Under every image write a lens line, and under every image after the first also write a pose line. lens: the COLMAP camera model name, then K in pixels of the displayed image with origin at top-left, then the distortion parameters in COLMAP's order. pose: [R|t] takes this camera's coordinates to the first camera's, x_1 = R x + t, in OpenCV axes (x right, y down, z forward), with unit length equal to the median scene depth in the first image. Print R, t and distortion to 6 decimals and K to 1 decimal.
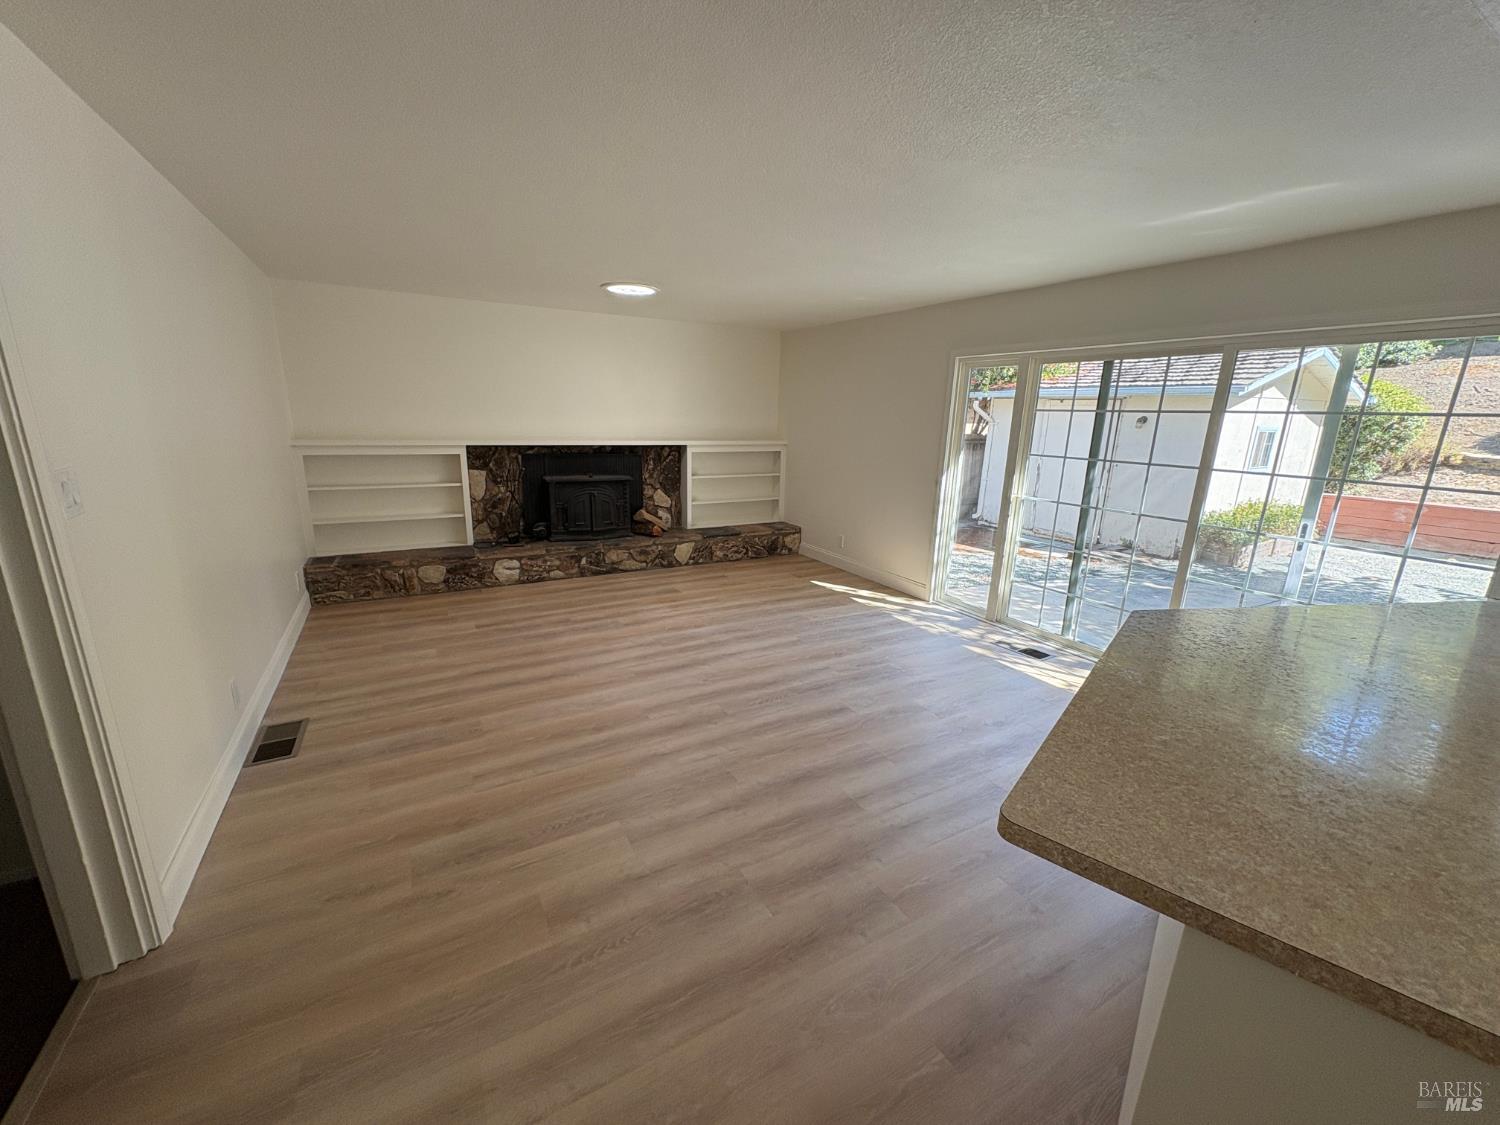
lens RADIAL K [[600.6, 0, 750.0], [0, 600.6, 562.5], [0, 0, 1]] dist [0.002301, -0.000085]
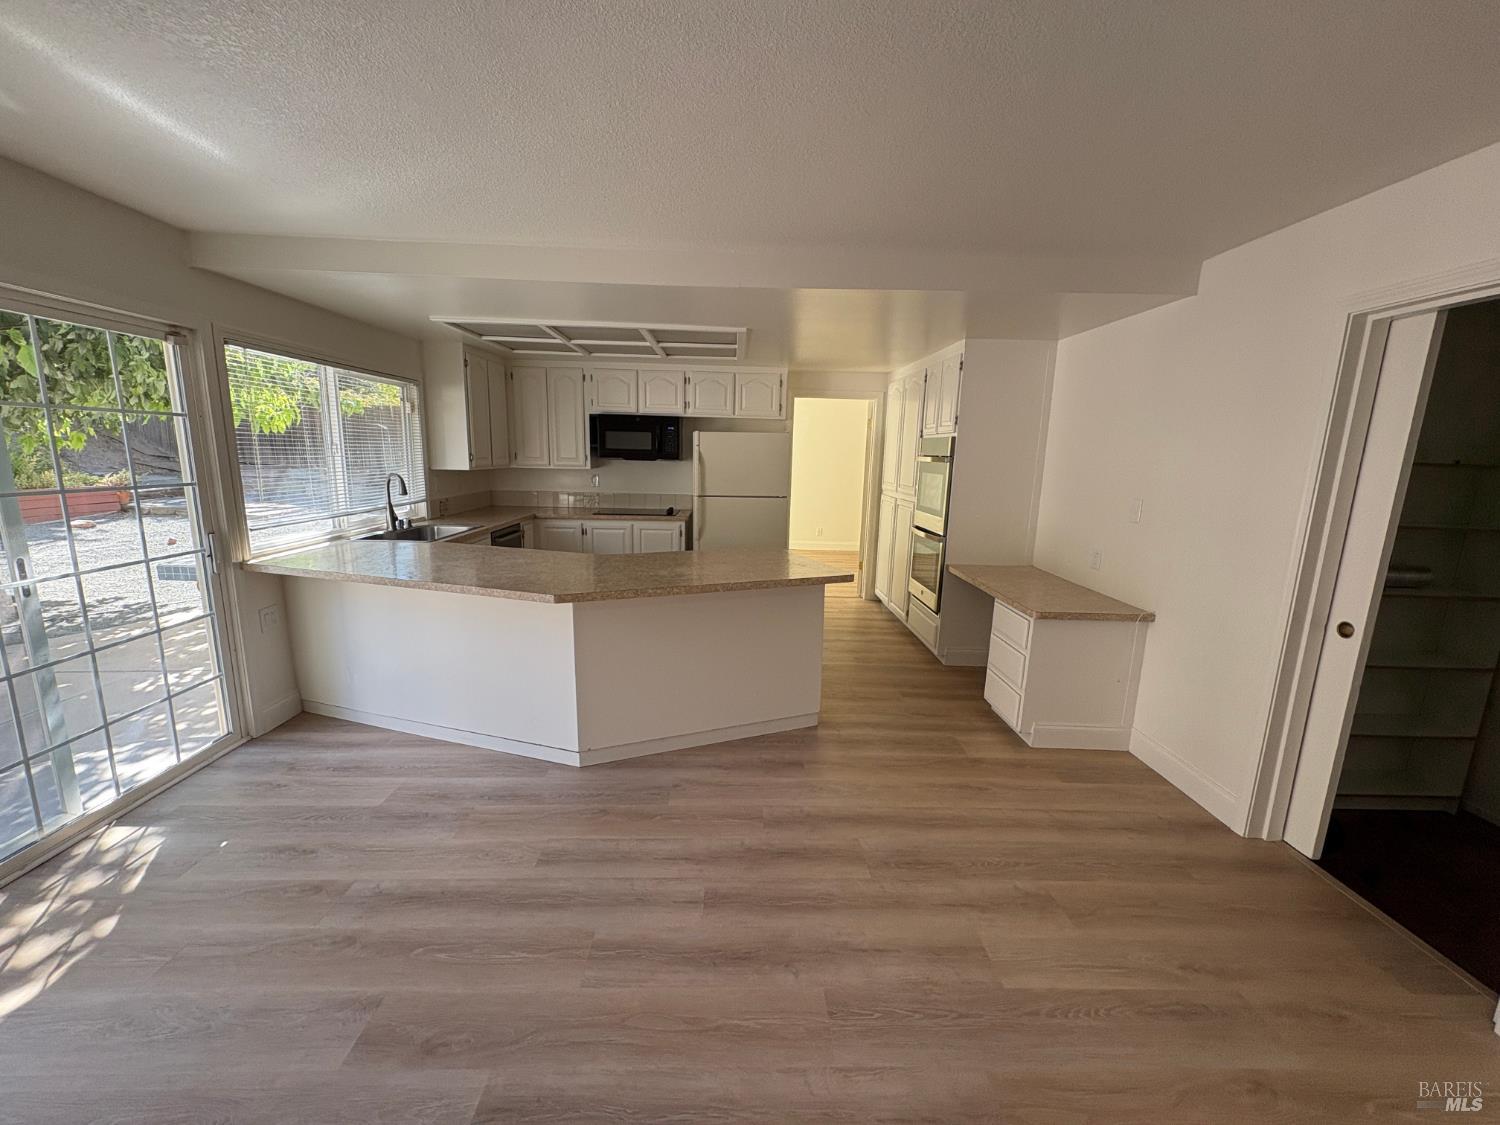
lens RADIAL K [[600.6, 0, 750.0], [0, 600.6, 562.5], [0, 0, 1]] dist [0.002301, -0.000085]
pose [[-0.881681, -0.134185, 0.452364, -0.220463], [0.067513, 0.912970, 0.402402, -0.408826], [-0.466992, 0.385331, -0.795889, 1.650811]]
